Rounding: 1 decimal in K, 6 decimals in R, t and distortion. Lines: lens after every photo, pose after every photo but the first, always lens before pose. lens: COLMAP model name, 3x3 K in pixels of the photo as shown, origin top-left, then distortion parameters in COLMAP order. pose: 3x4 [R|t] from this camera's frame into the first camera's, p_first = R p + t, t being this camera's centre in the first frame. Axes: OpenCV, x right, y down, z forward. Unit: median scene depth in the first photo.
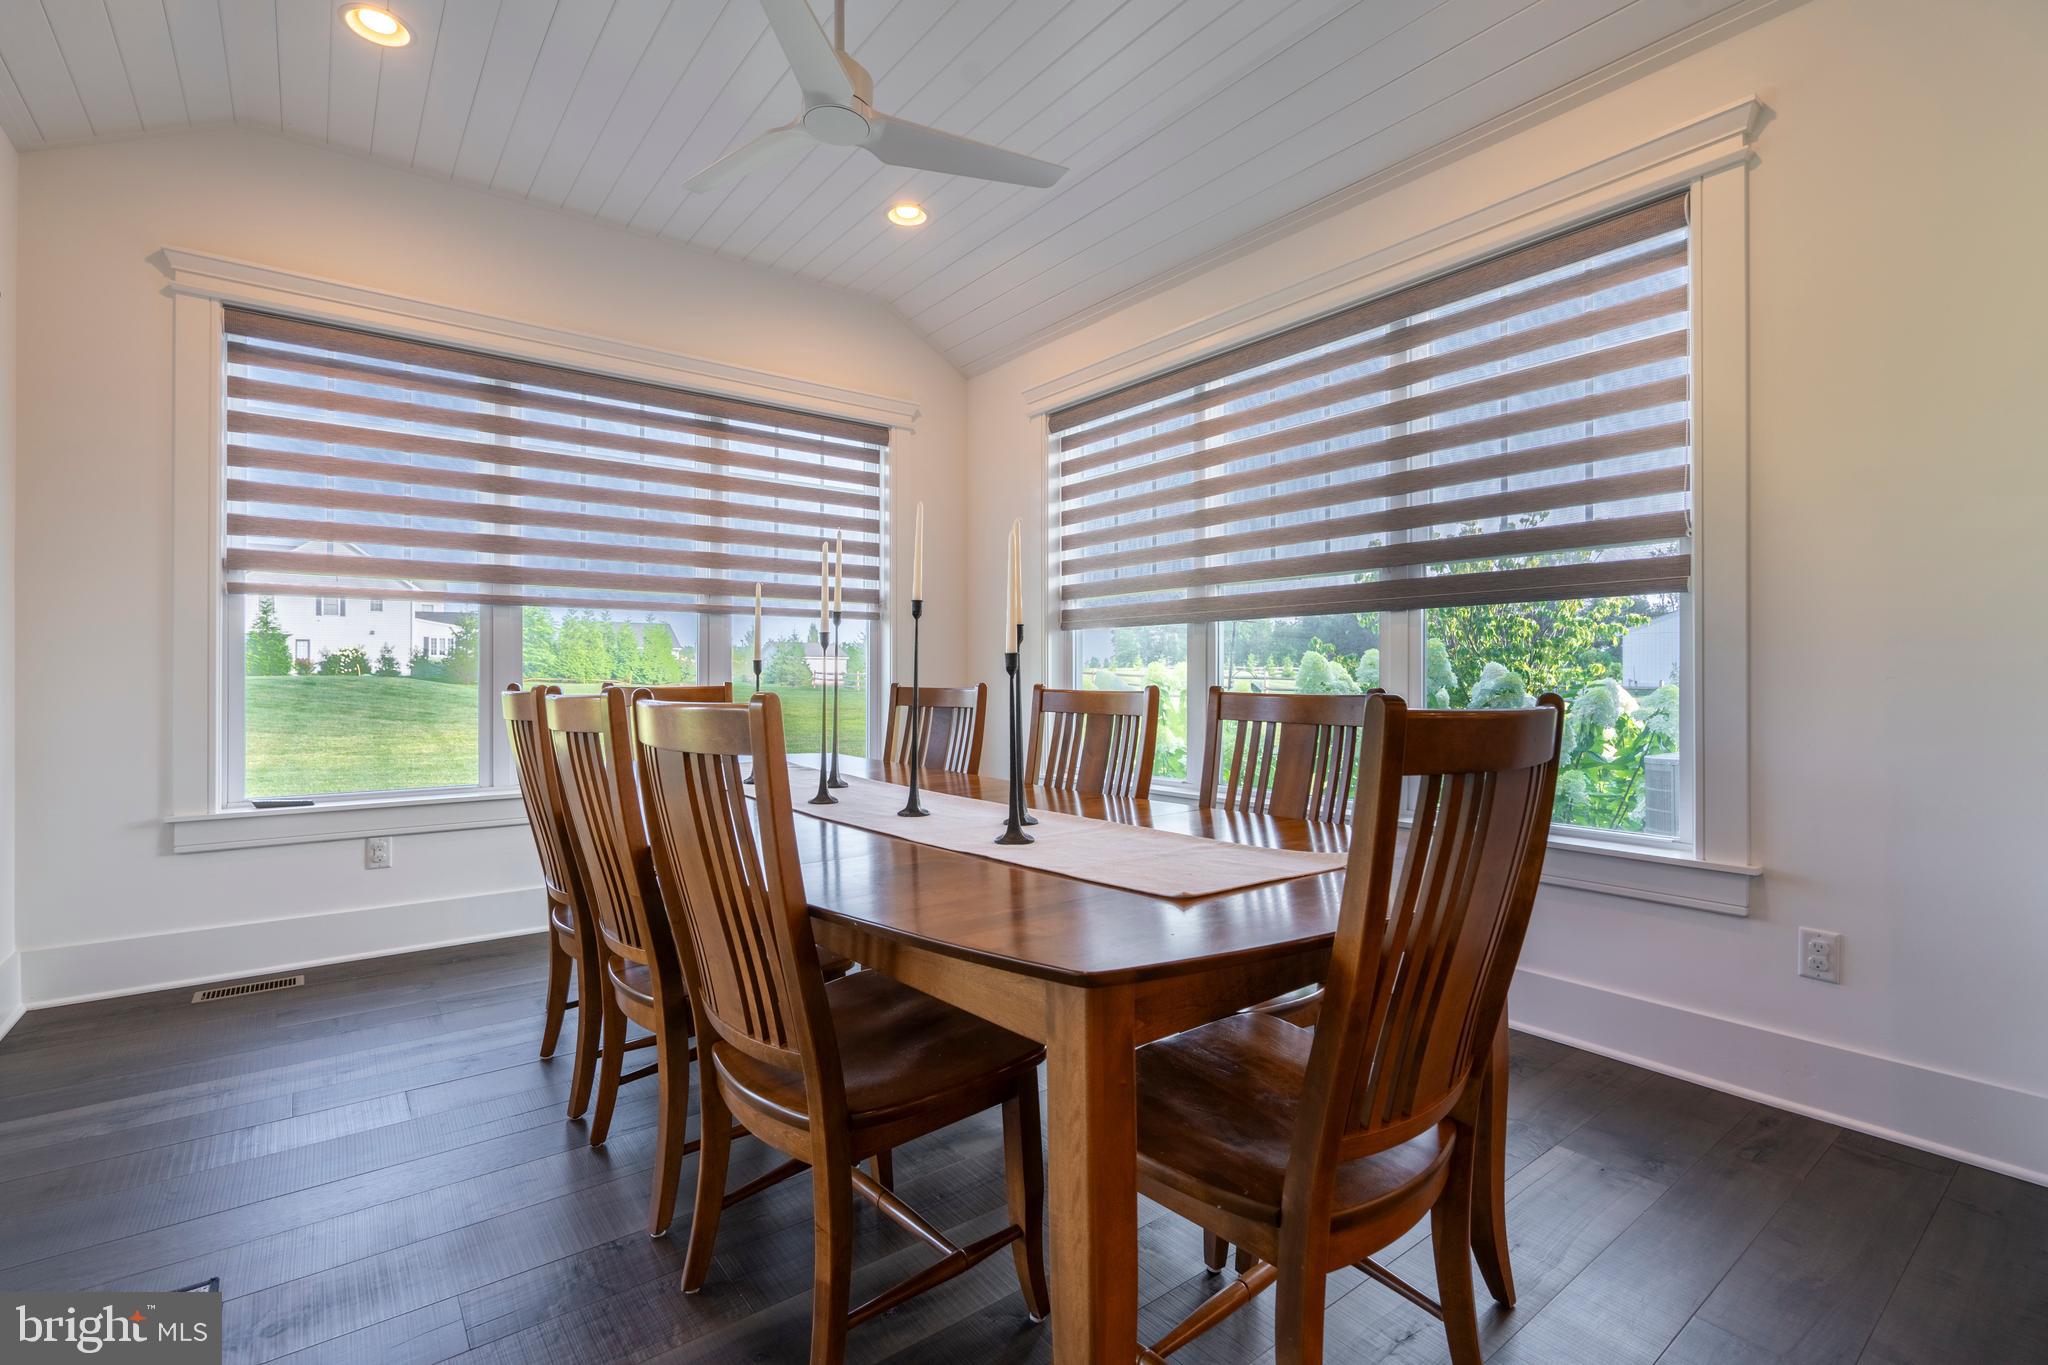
lens RADIAL K [[931.6, 0, 1018.7], [0, 931.6, 678.9], [0, 0, 1]] dist [-0.002442, 0.001543]
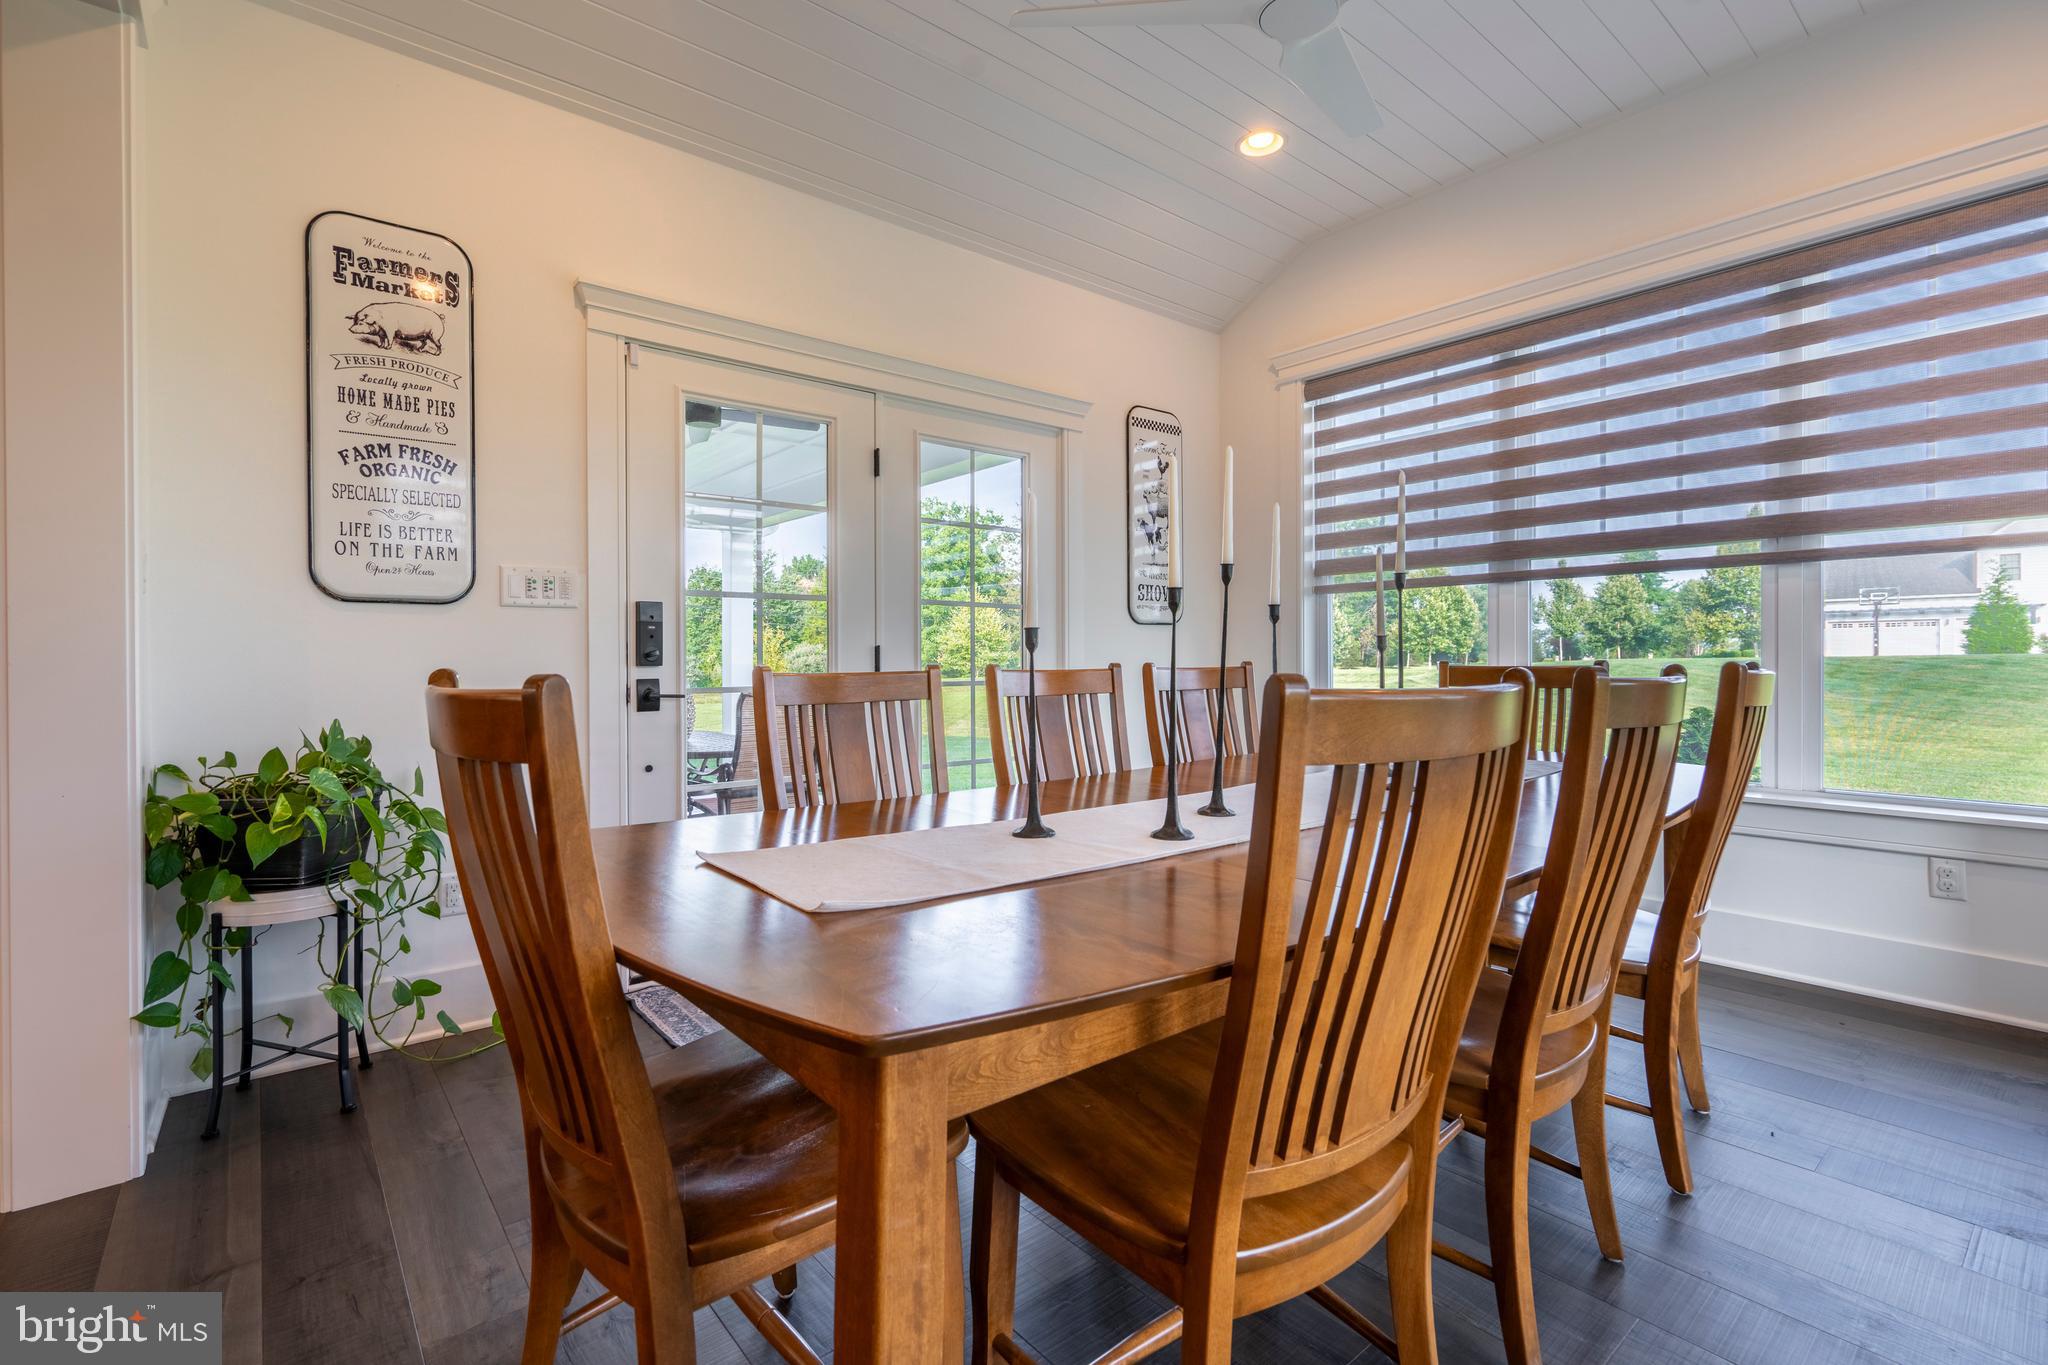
lens RADIAL K [[931.6, 0, 1018.6], [0, 931.6, 670.4], [0, 0, 1]] dist [-0.002442, 0.001543]
pose [[0.022321, 0.010876, -0.999692, 0.417066], [0.003052, 0.999935, 0.010946, 0.001266], [0.999746, -0.003295, 0.022286, 0.466060]]
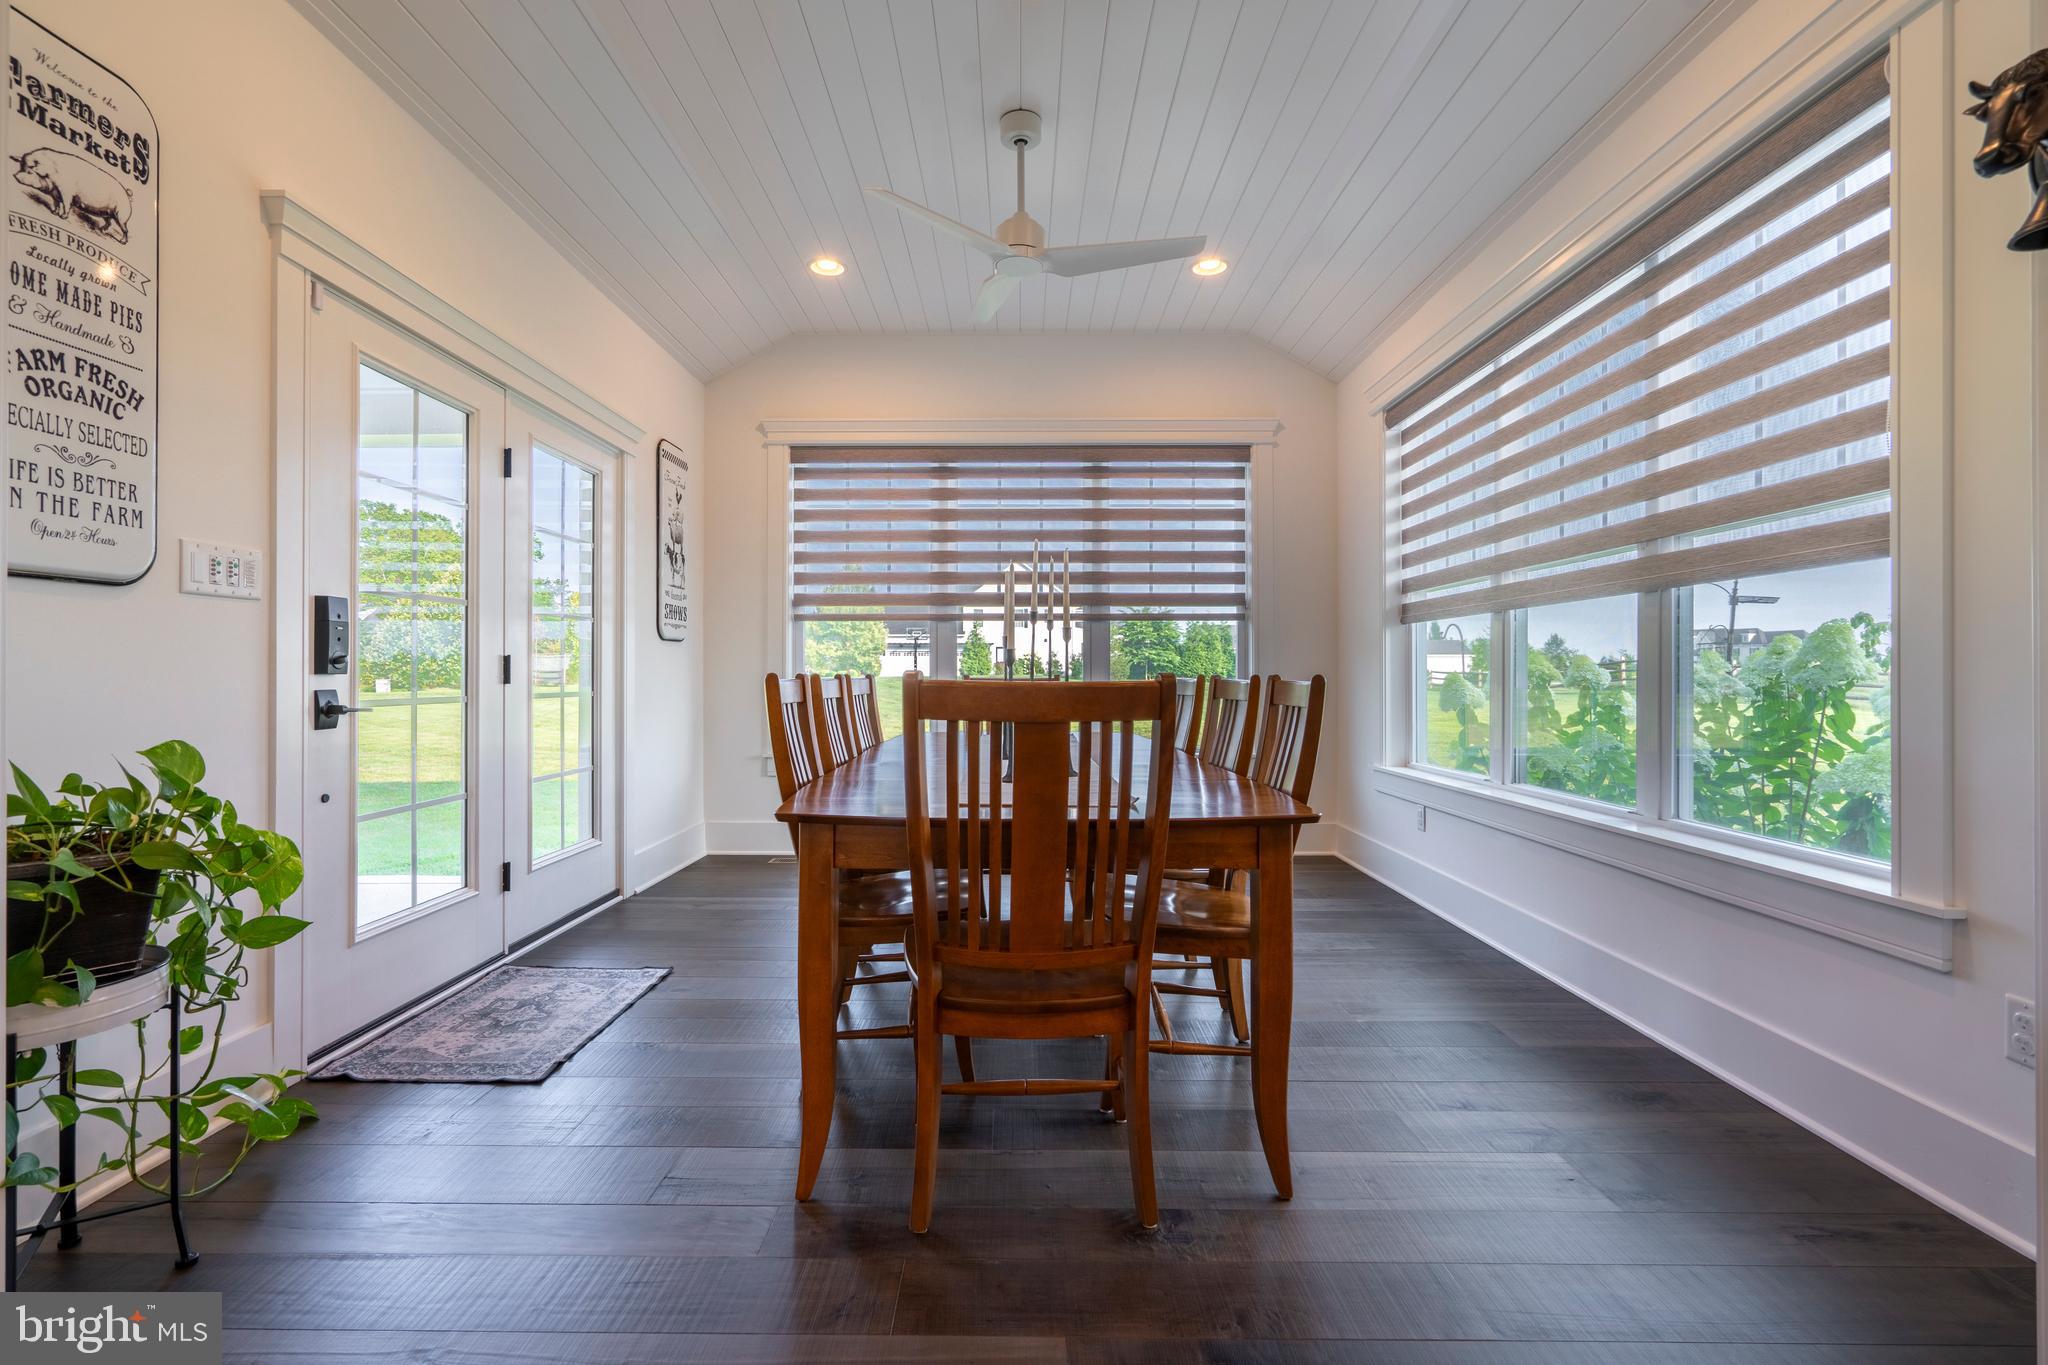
lens RADIAL K [[931.6, 0, 1009.9], [0, 931.6, 682.5], [0, 0, 1]] dist [-0.002442, 0.001543]
pose [[0.787698, 0.003963, -0.616049, 0.400794], [-0.001370, 0.999988, 0.004681, 0.007257], [0.616060, -0.002843, 0.787694, -0.055439]]
